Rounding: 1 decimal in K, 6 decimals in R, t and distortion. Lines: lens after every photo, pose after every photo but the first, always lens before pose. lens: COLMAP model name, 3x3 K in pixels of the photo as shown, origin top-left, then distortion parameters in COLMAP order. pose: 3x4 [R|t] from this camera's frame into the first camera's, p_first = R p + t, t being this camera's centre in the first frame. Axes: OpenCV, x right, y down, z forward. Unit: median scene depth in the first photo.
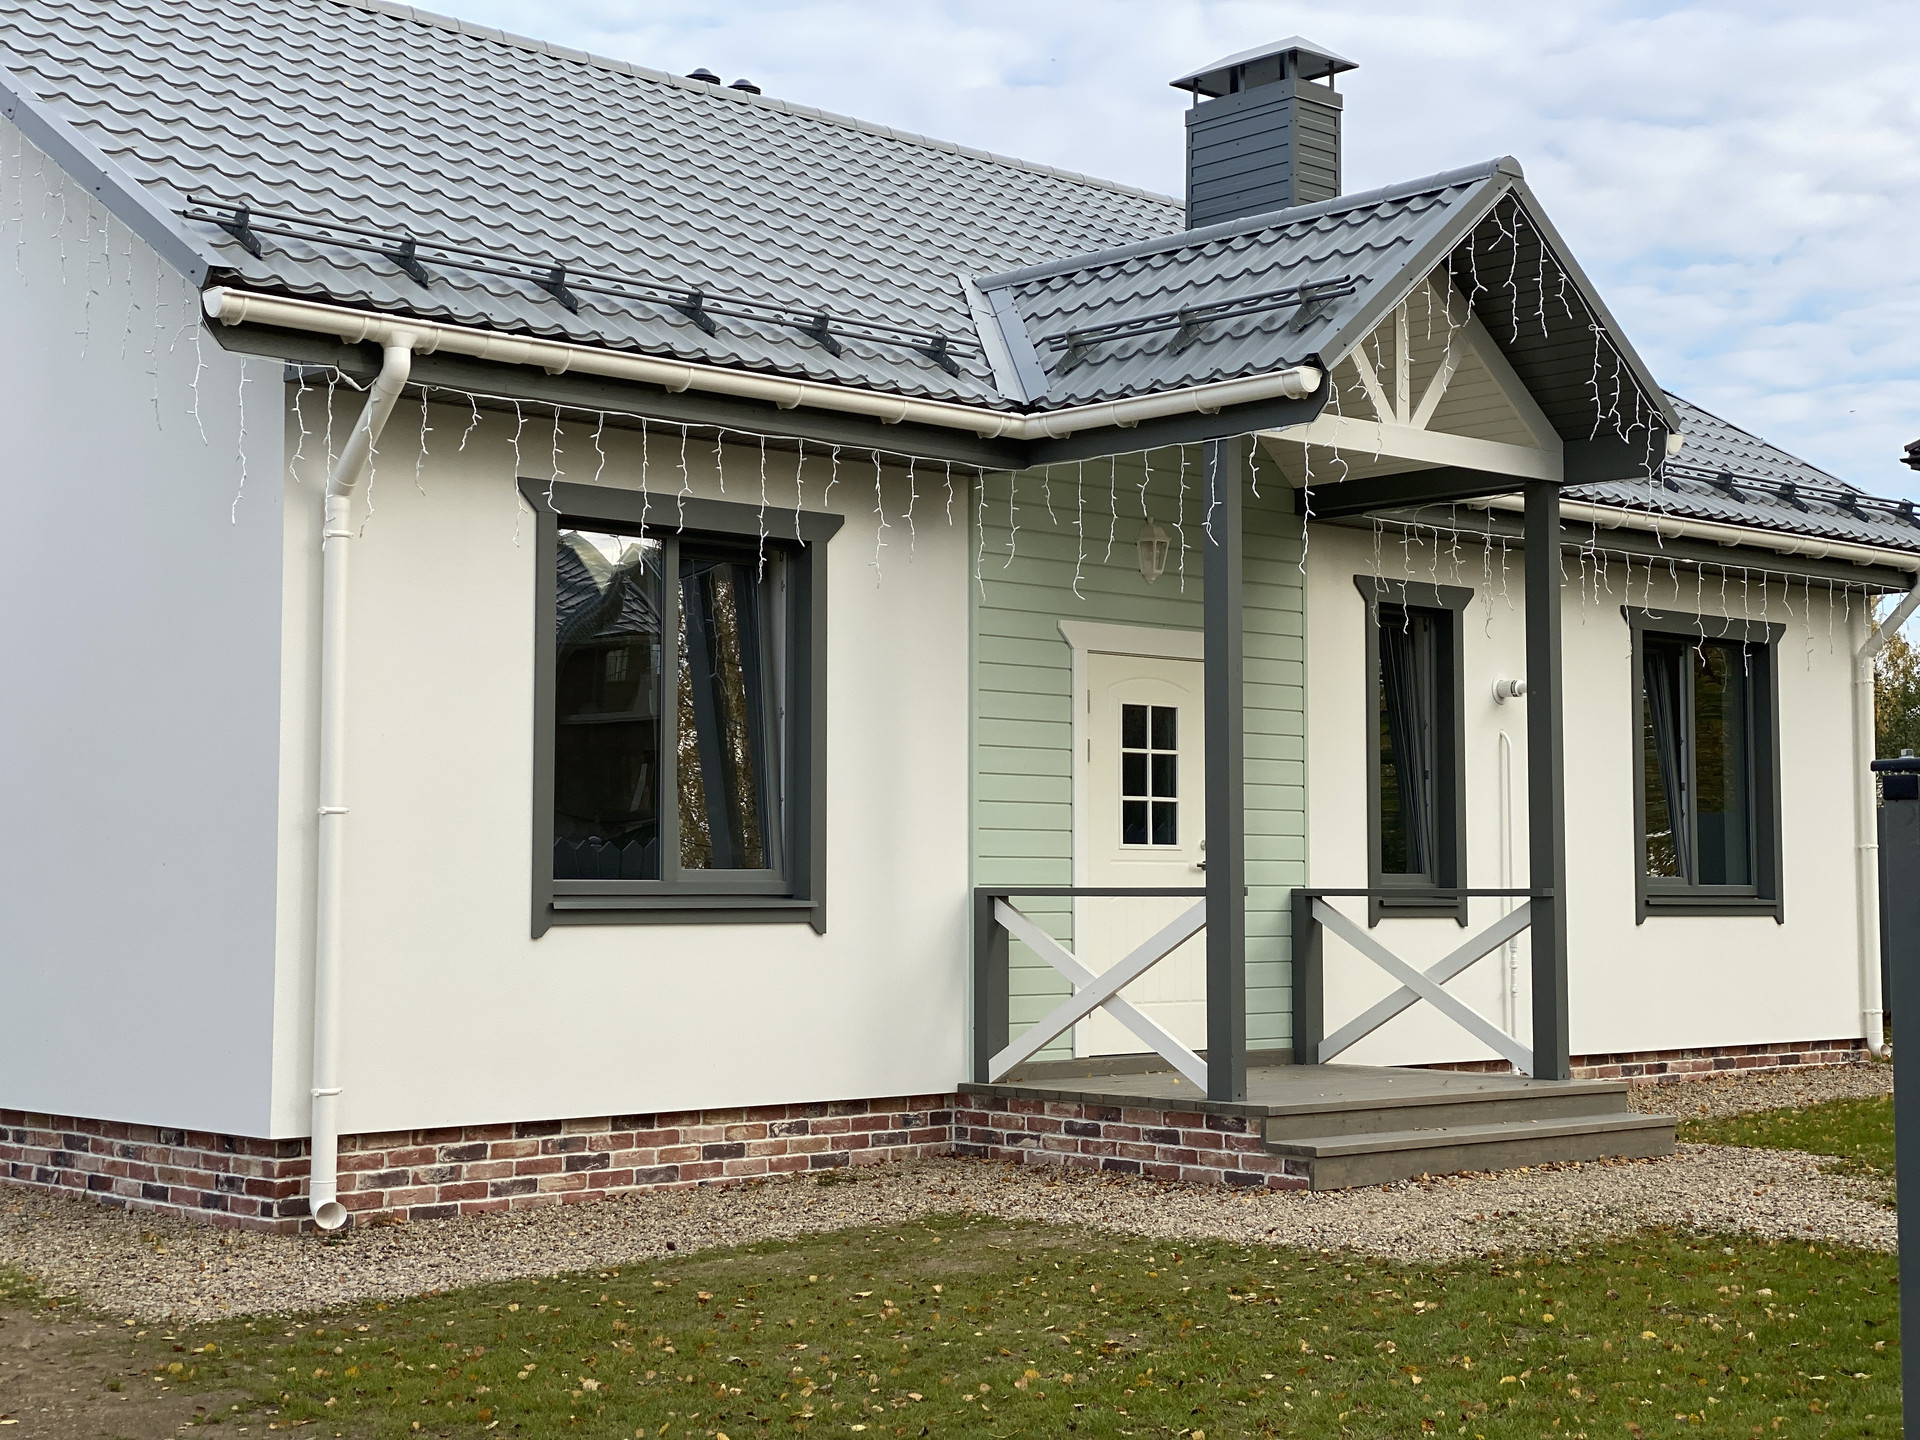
lens RADIAL K [[2859.2, 0, 953.4], [0, 2859.2, 689.9], [0, 0, 1]] dist [0.103322, 0.046353]
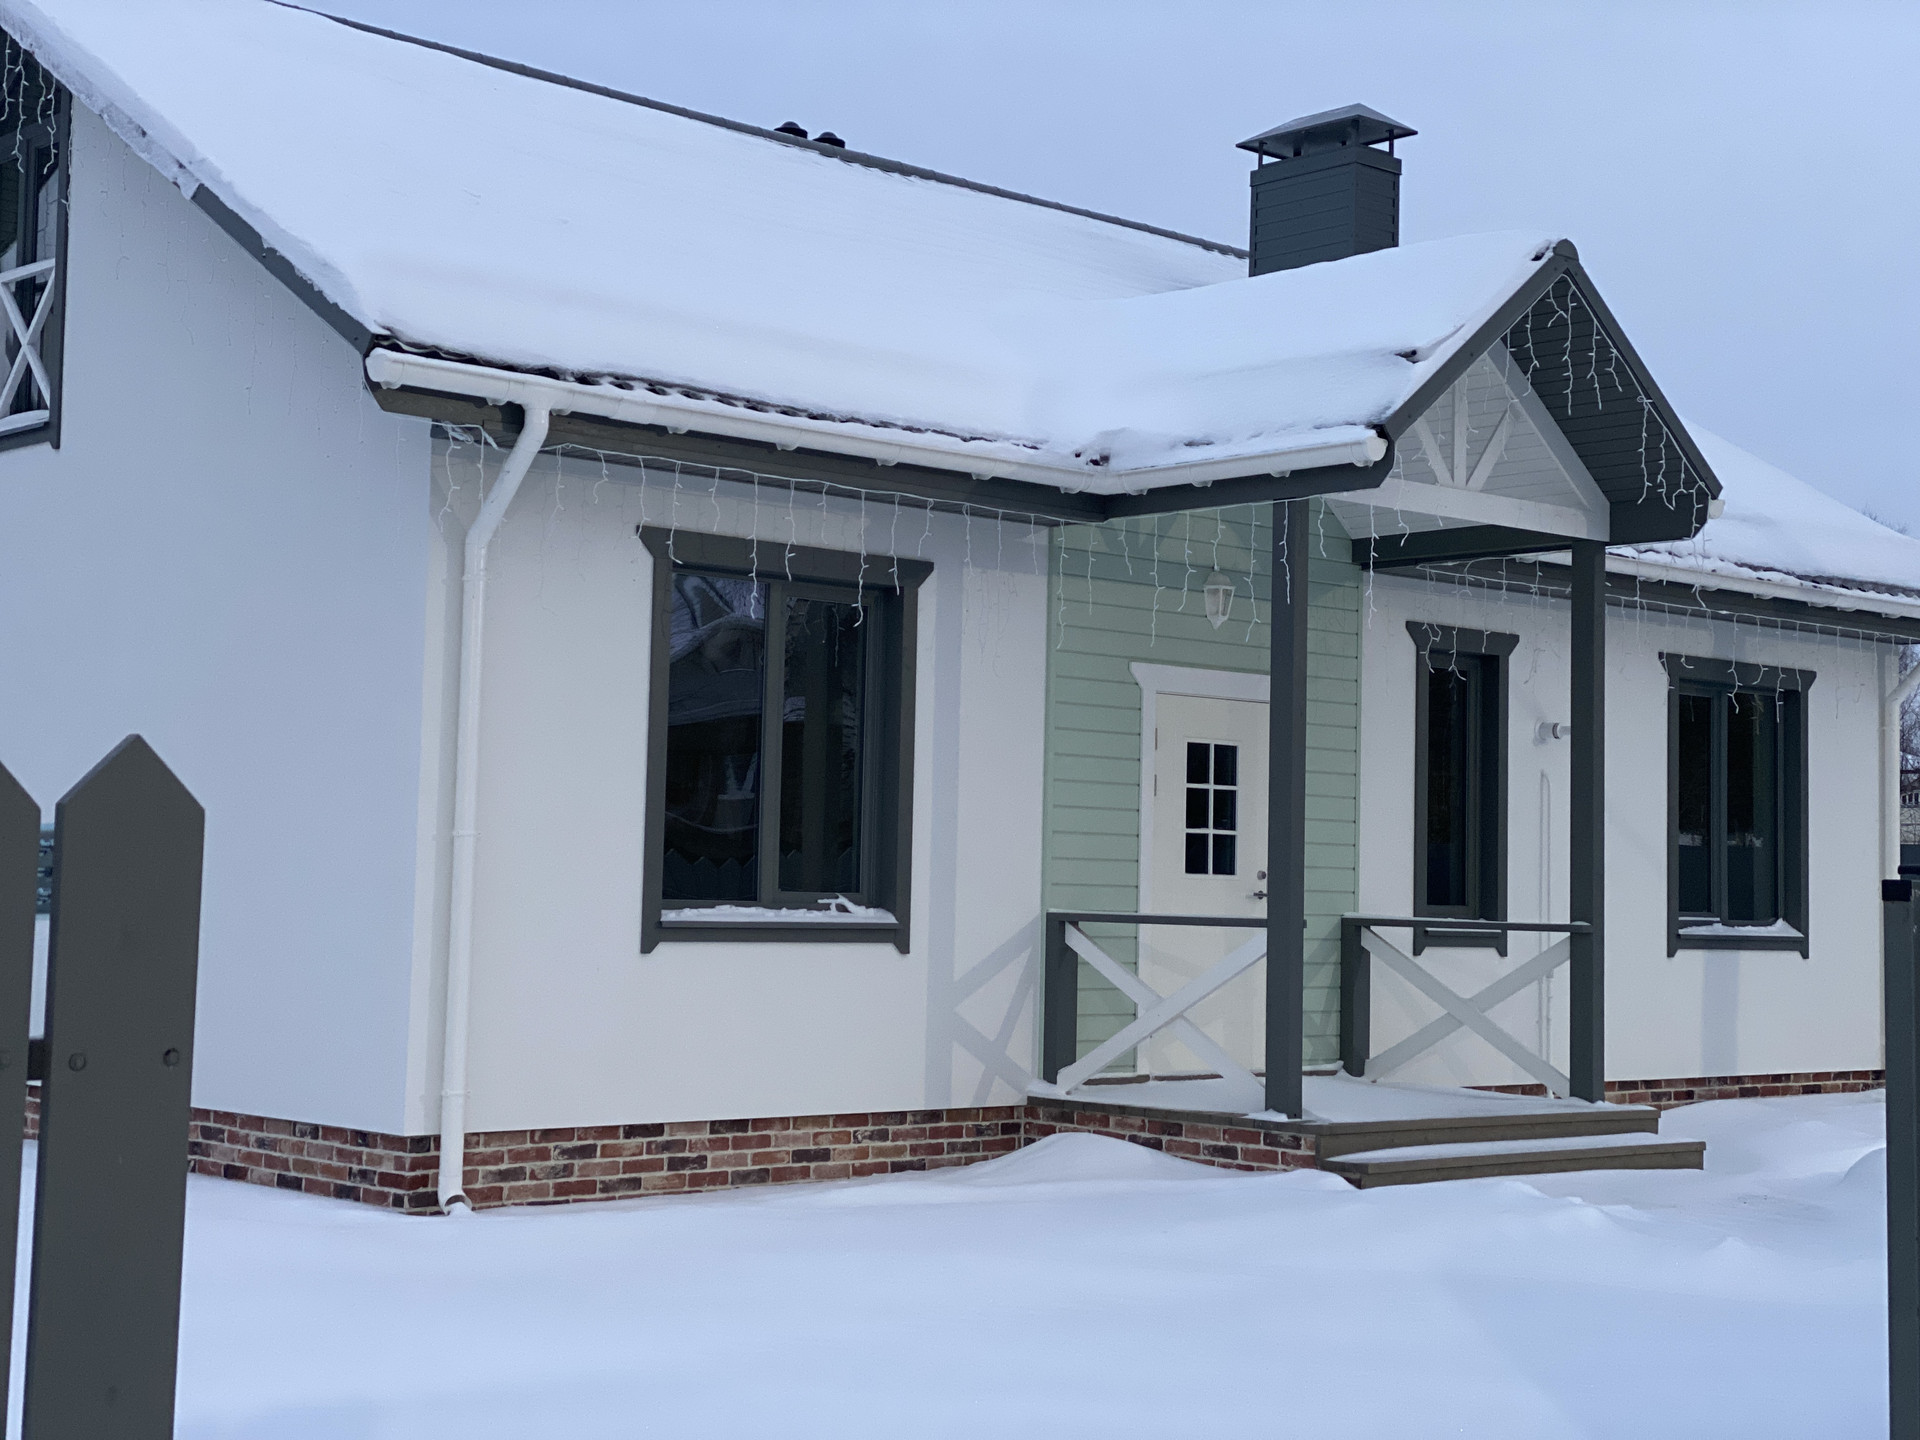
lens RADIAL K [[2859.2, 0, 953.4], [0, 2859.2, 689.9], [0, 0, 1]] dist [0.103322, 0.046353]
pose [[0.999759, 0.020109, -0.008783, -0.020068], [-0.020120, 0.999797, -0.001181, -0.012035], [0.008758, 0.001358, 0.999961, -0.066498]]
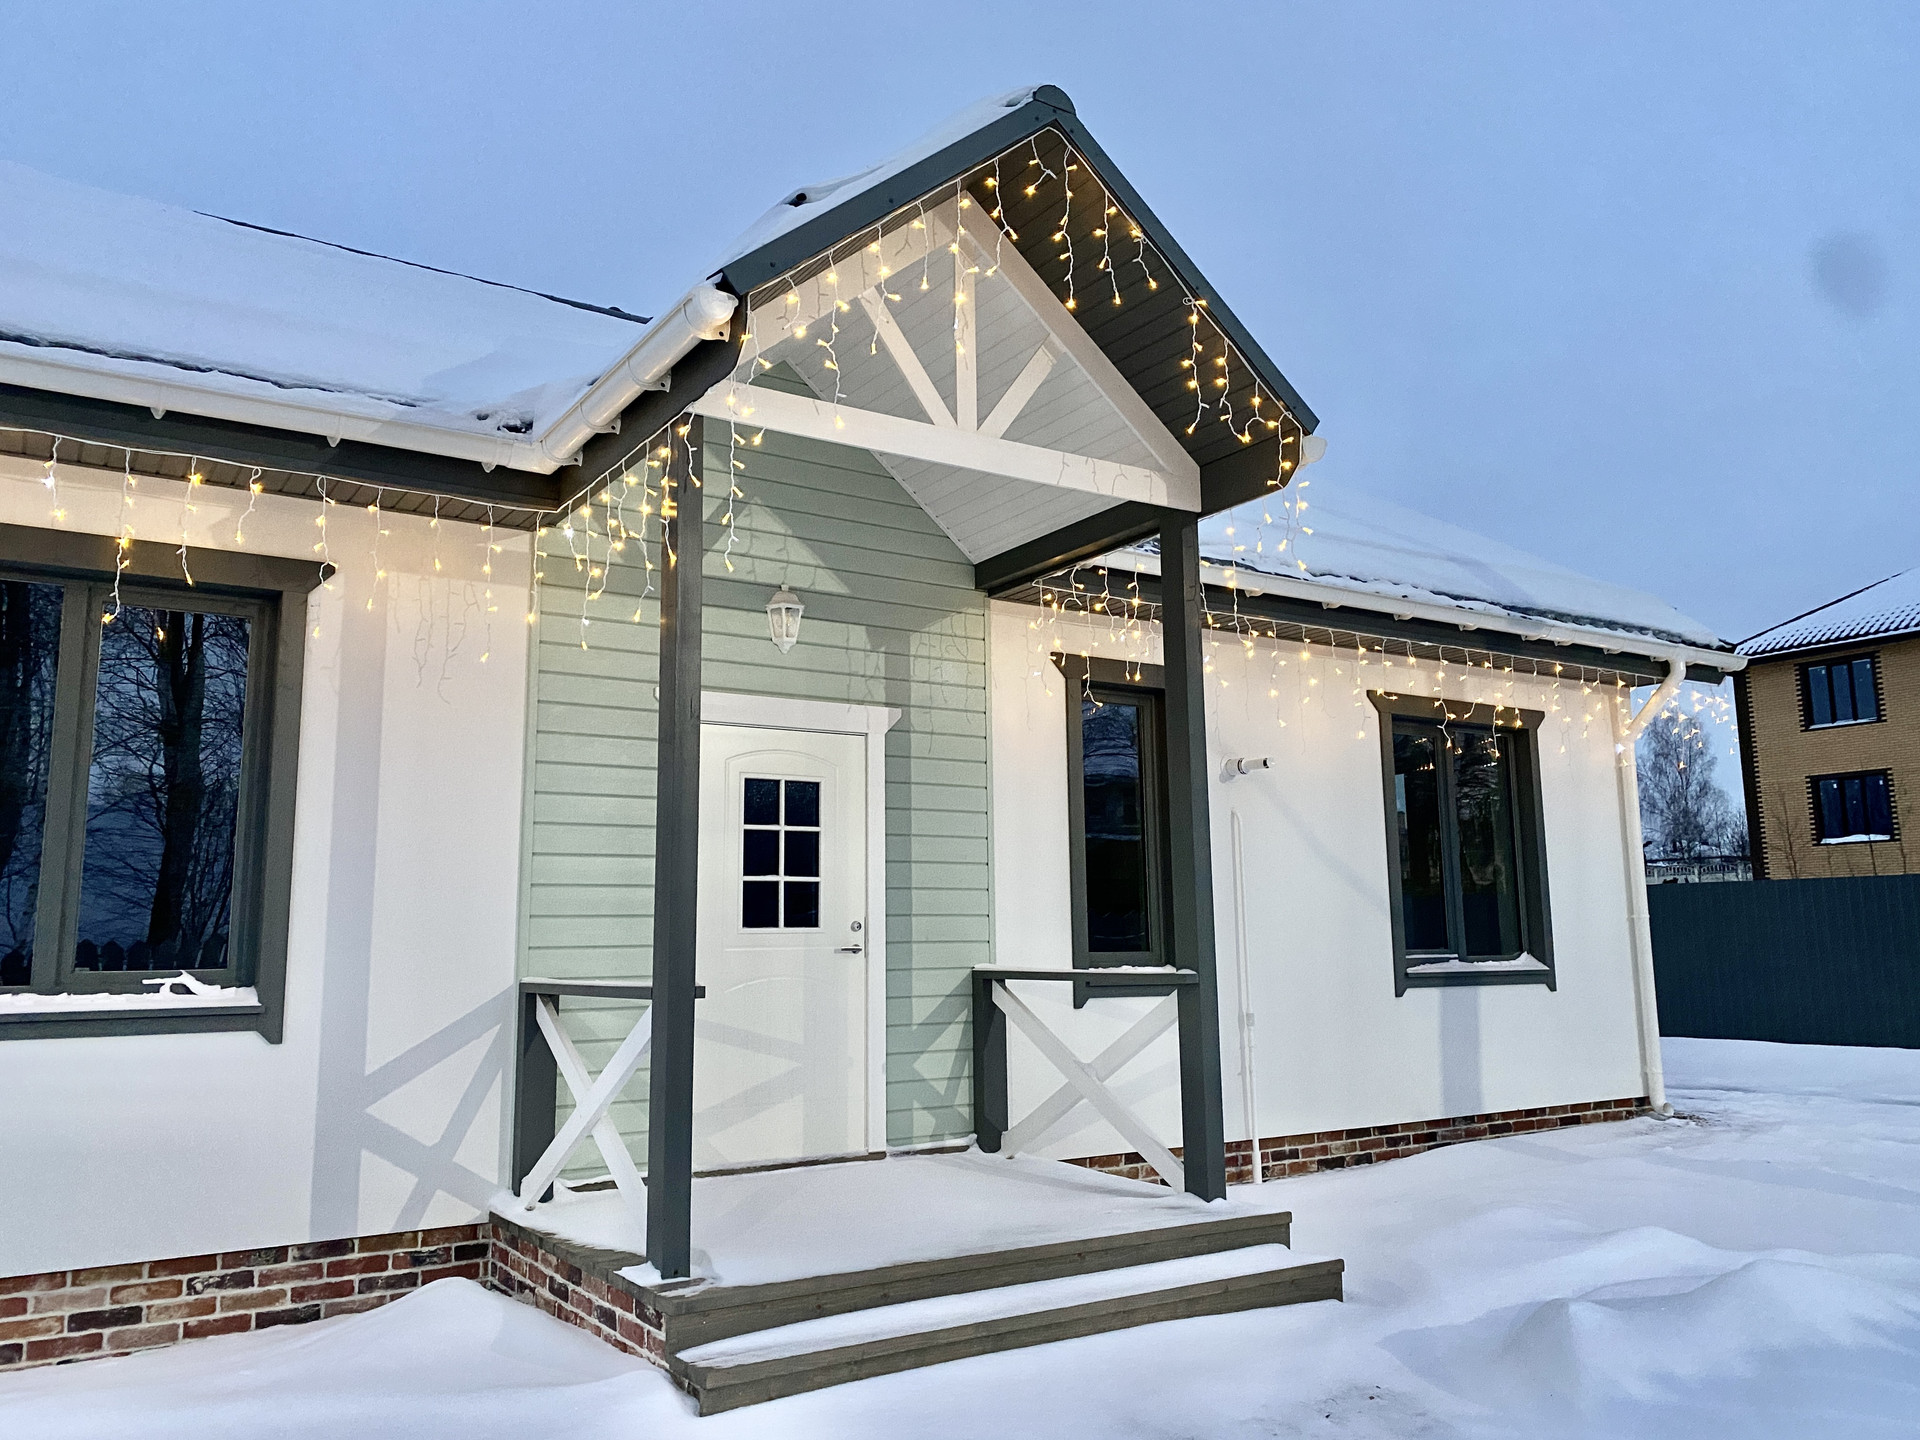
lens RADIAL K [[1448.8, 0, 960.0], [0, 1448.8, 720.0], [0, 0, 1]] dist [0.034782, -0.028849]
pose [[0.985547, -0.038380, -0.164996, 0.224332], [0.024322, 0.995964, -0.086395, 0.031249], [0.167646, 0.081133, 0.982503, 0.587411]]
